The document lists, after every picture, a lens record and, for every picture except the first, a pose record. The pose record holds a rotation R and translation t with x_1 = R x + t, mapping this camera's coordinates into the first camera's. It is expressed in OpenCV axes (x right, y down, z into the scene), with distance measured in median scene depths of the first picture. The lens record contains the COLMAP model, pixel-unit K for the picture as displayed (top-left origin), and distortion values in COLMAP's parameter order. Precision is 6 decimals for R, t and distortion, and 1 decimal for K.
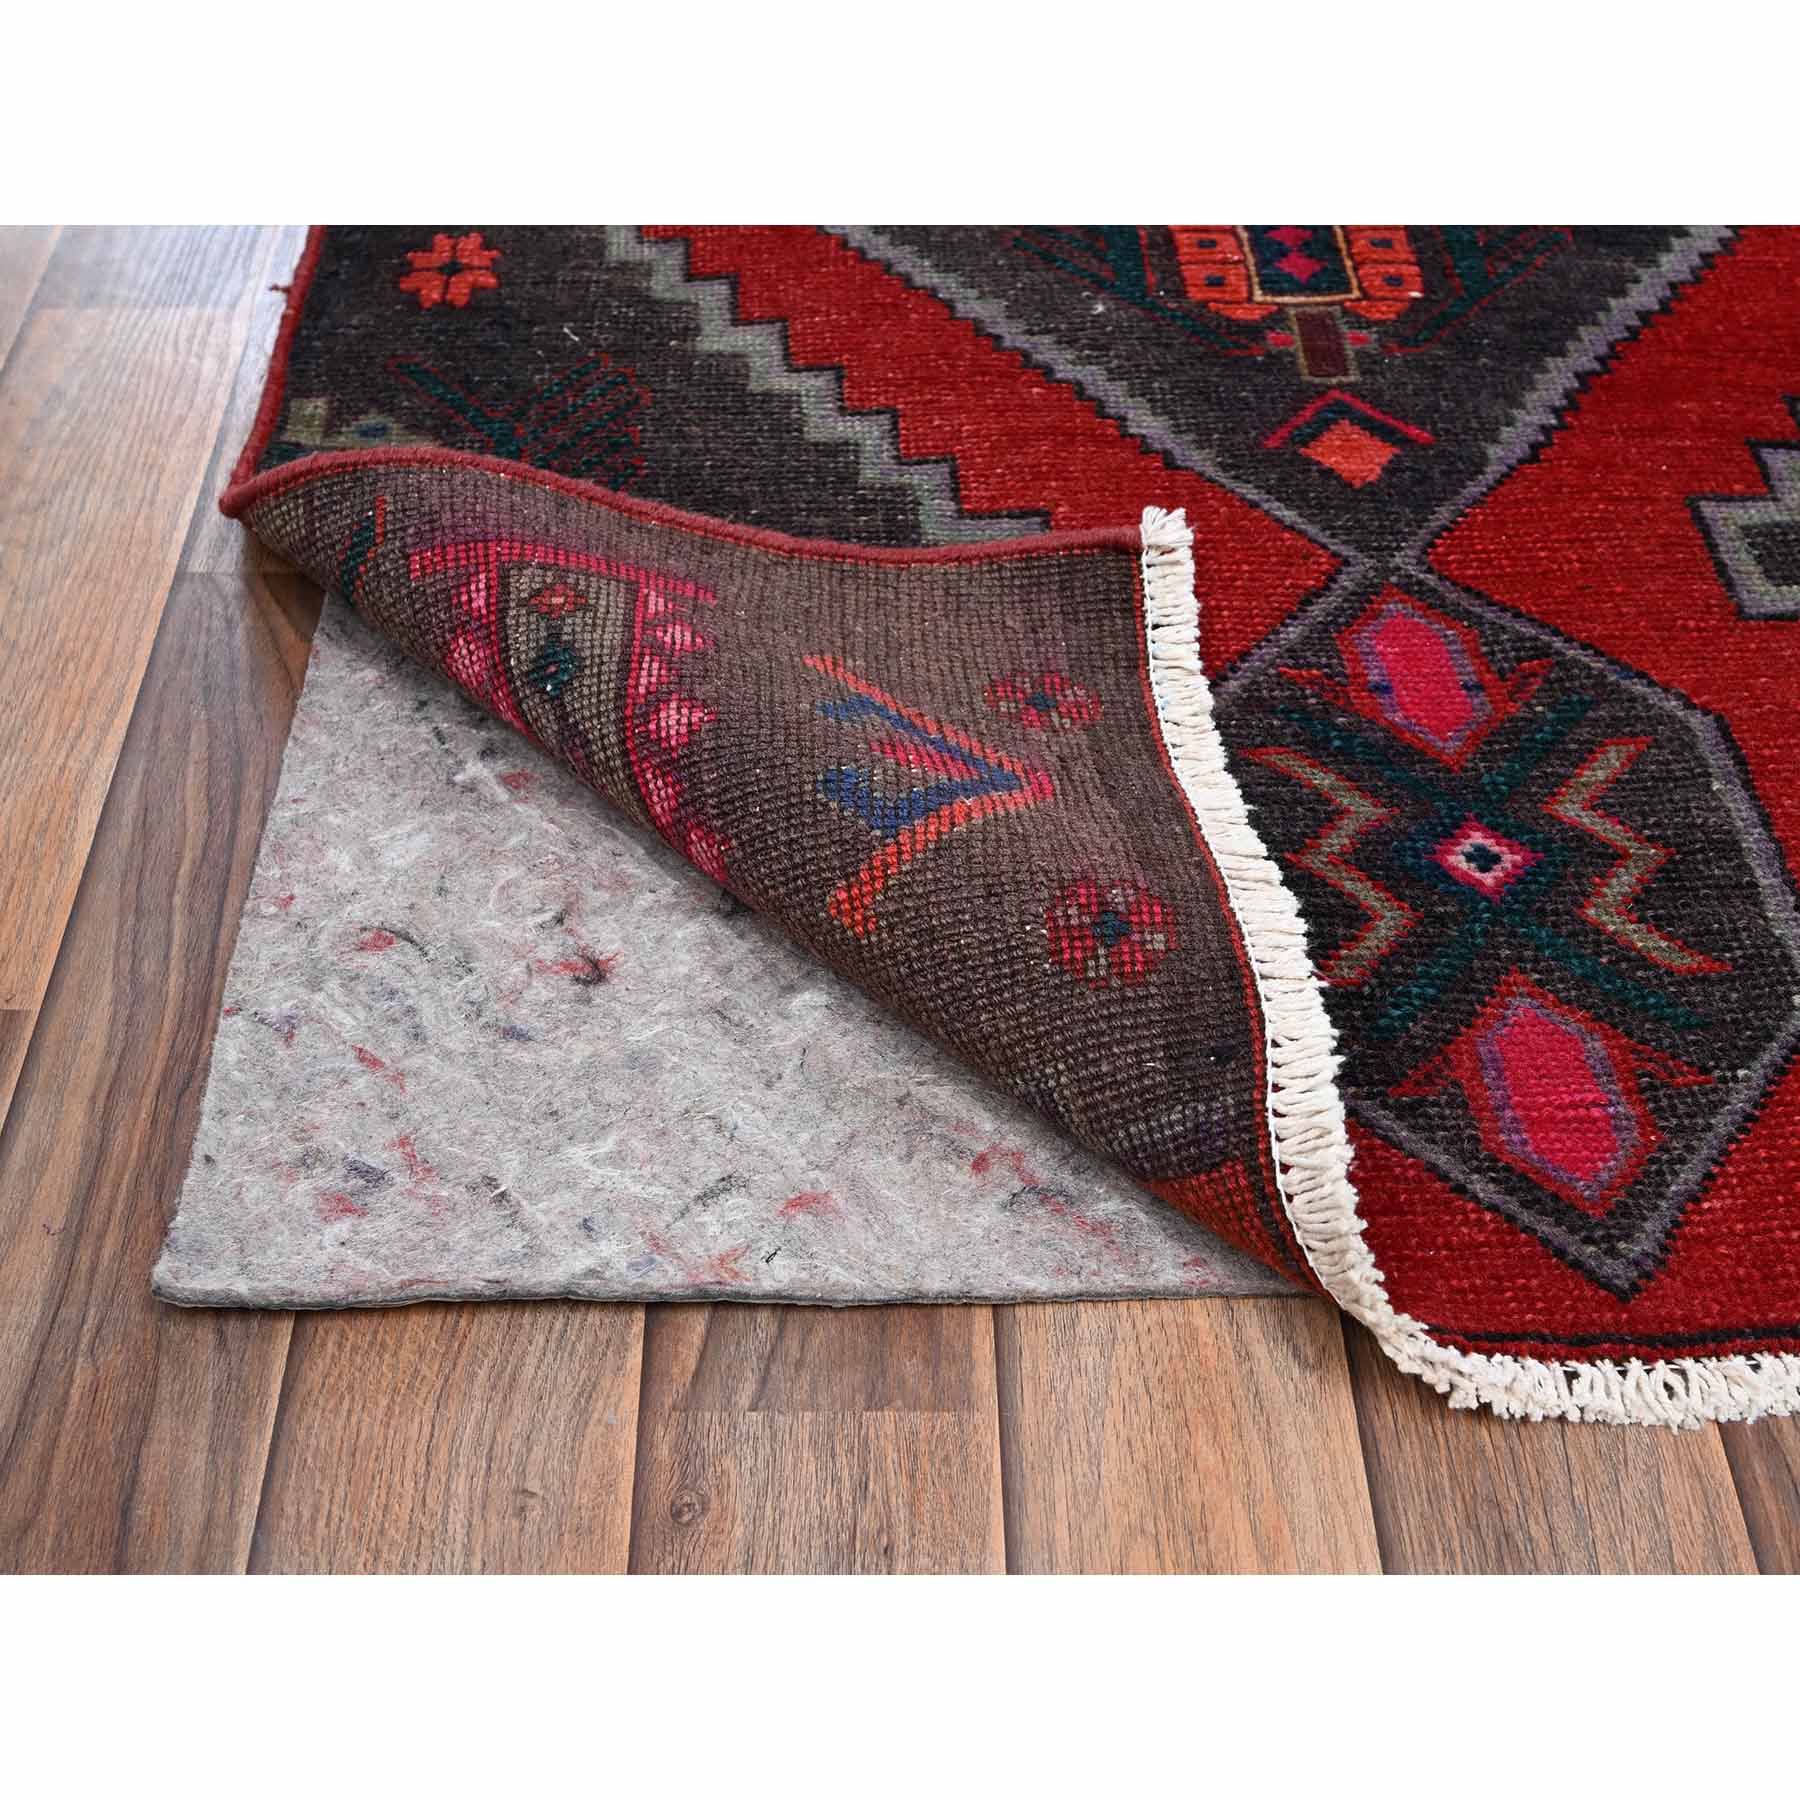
lens RADIAL K [[1988.0, 0, 900.0], [0, 1988.0, 900.0], [0, 0, 1]] dist [-0.001844, -0.002571]
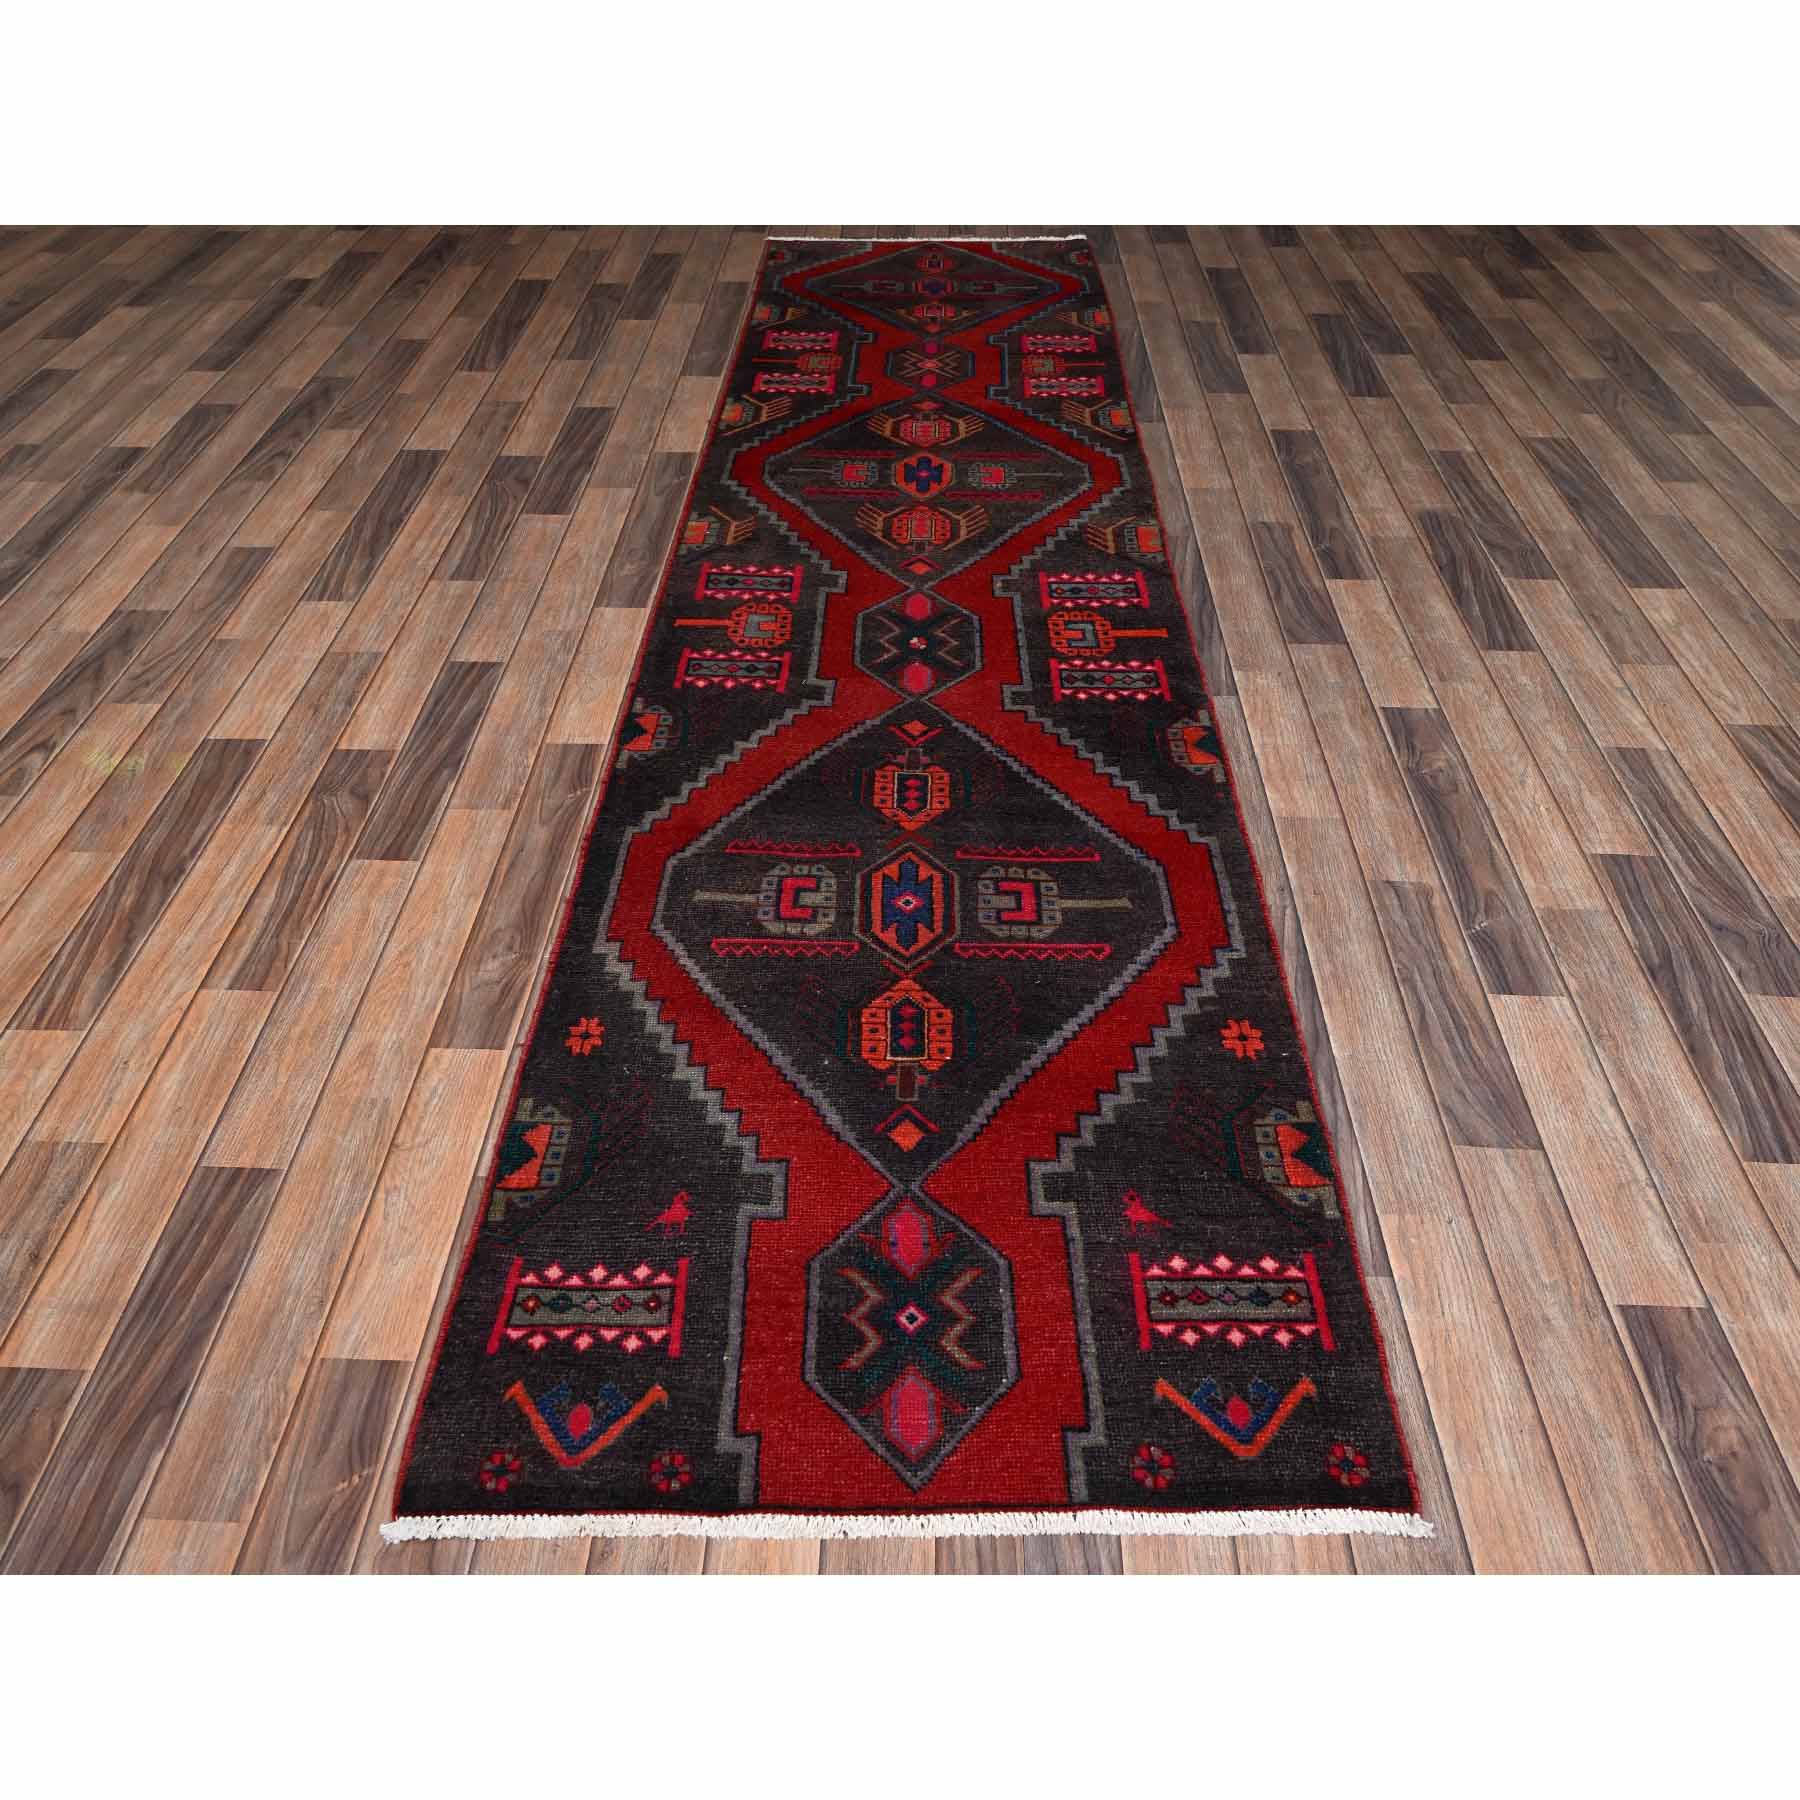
lens RADIAL K [[1284.0, 0, 900.0], [0, 1284.0, 900.0], [0, 0, 1]] dist [0.000479, -0.000970]
pose [[0.999048, 0.020103, -0.038706, 0.278588], [-0.024789, 0.991888, -0.124673, -0.323300], [0.035886, 0.125513, 0.991443, -0.764729]]
